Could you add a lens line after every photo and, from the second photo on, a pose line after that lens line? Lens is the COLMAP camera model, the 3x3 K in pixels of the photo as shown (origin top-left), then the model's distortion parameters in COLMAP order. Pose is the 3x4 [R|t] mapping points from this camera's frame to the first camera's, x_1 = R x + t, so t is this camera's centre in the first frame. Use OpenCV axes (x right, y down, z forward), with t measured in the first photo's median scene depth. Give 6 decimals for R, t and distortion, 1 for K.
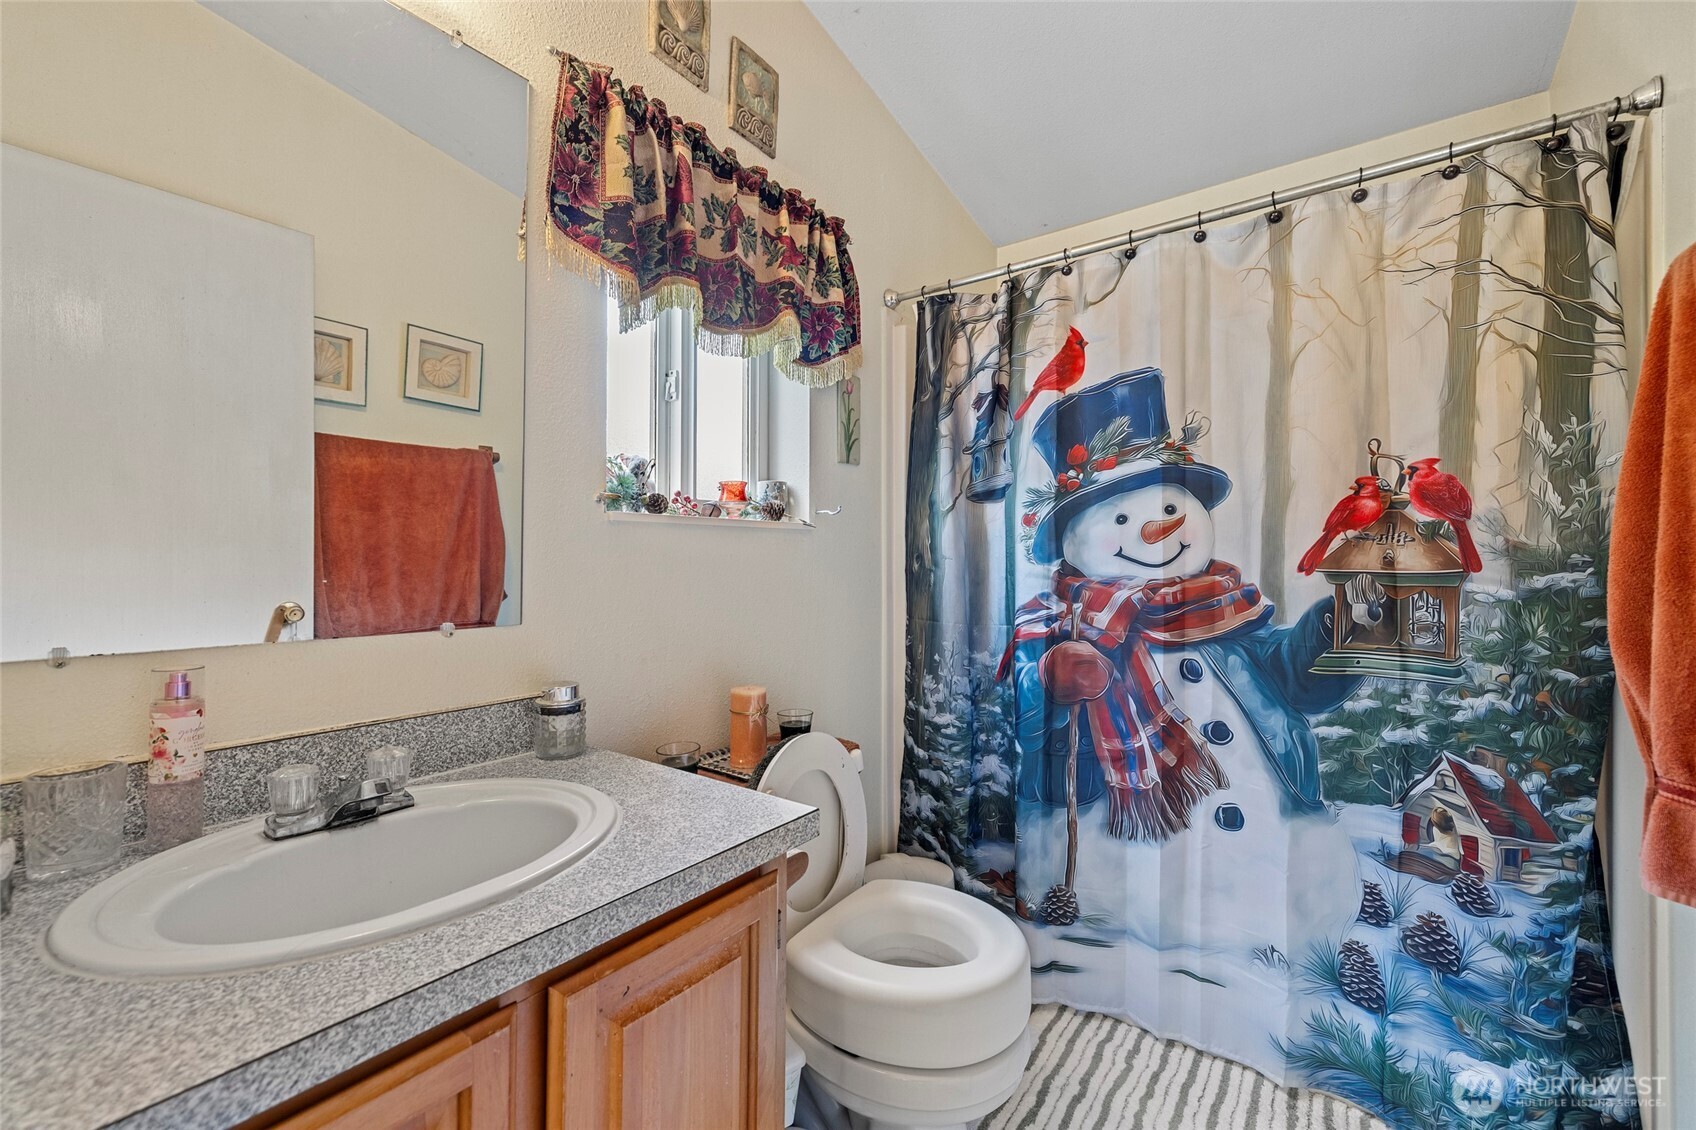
lens RADIAL K [[730.9, 0, 838.9], [0, 730.9, 553.0], [0, 0, 1]] dist [-0.000613, -0.000583]
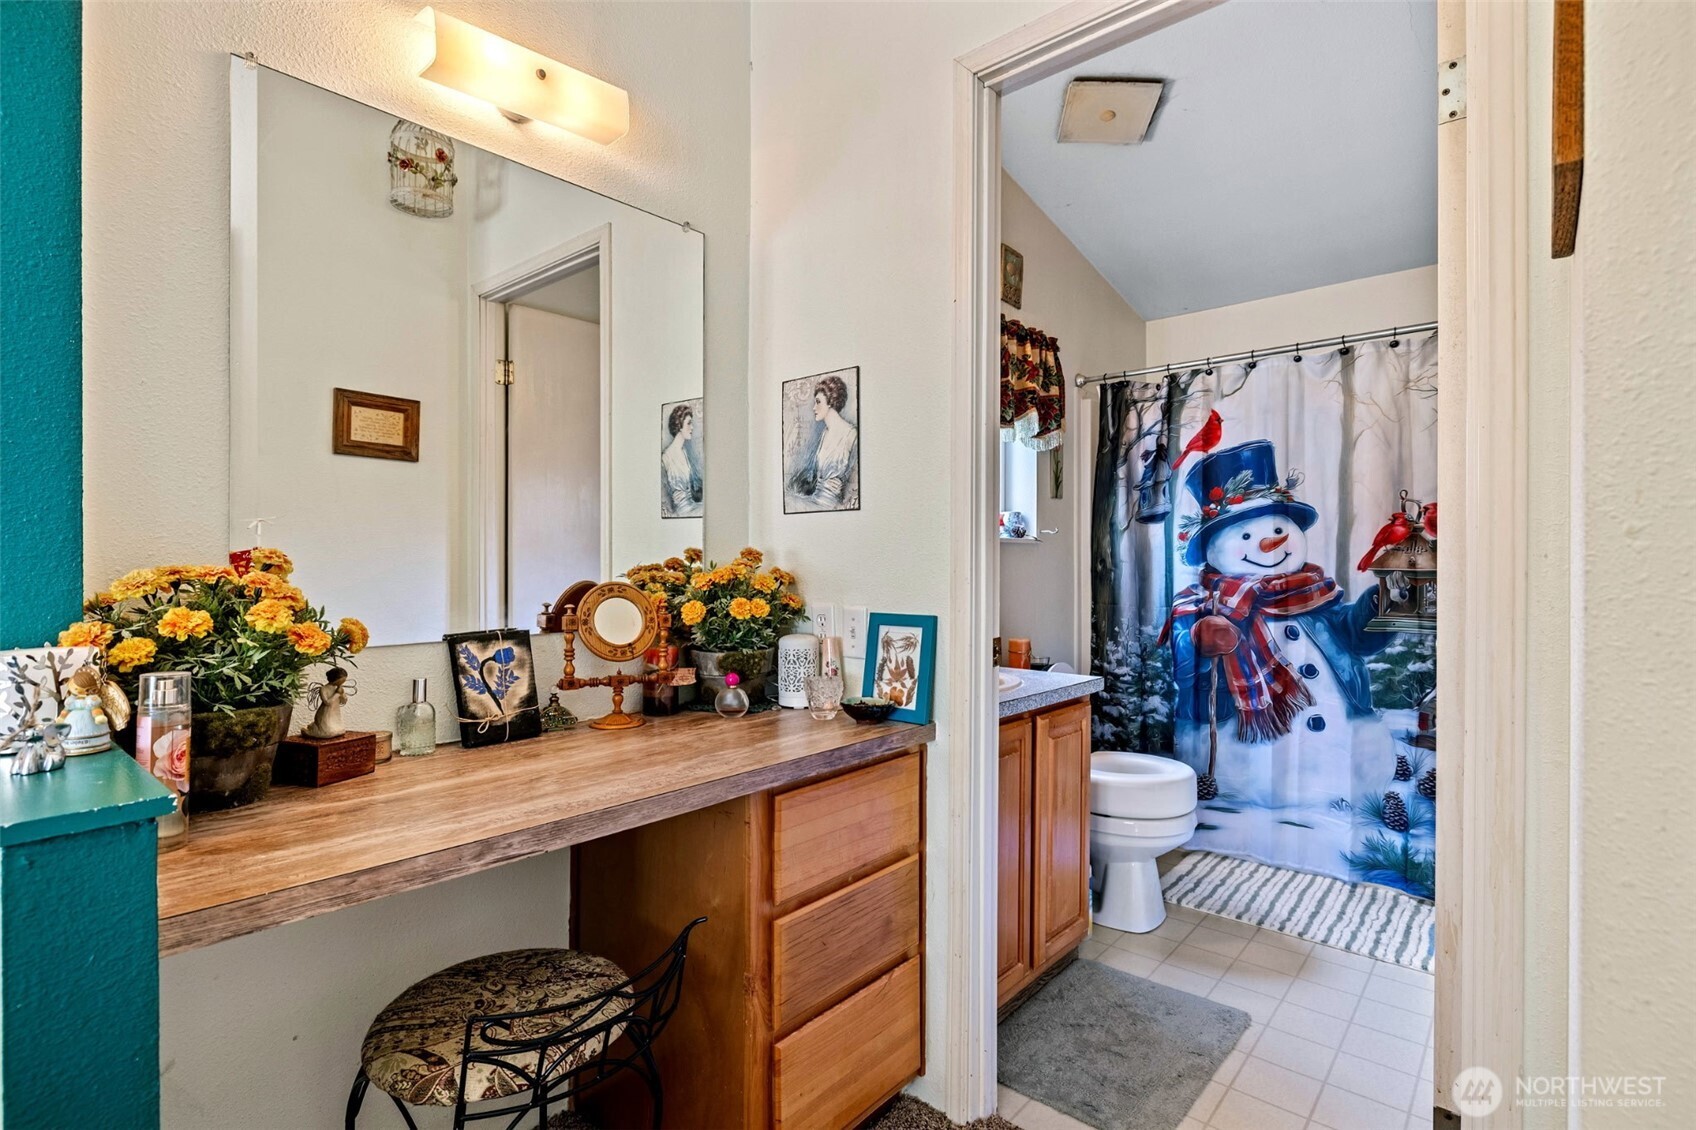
lens RADIAL K [[828.5, 0, 850.8], [0, 828.5, 558.0], [0, 0, 1]] dist [0.001047, 0.000299]
pose [[0.997422, -0.000944, -0.071756, -0.324078], [0.001143, 0.999996, 0.002723, -0.006297], [0.071753, -0.002798, 0.997419, -0.813225]]
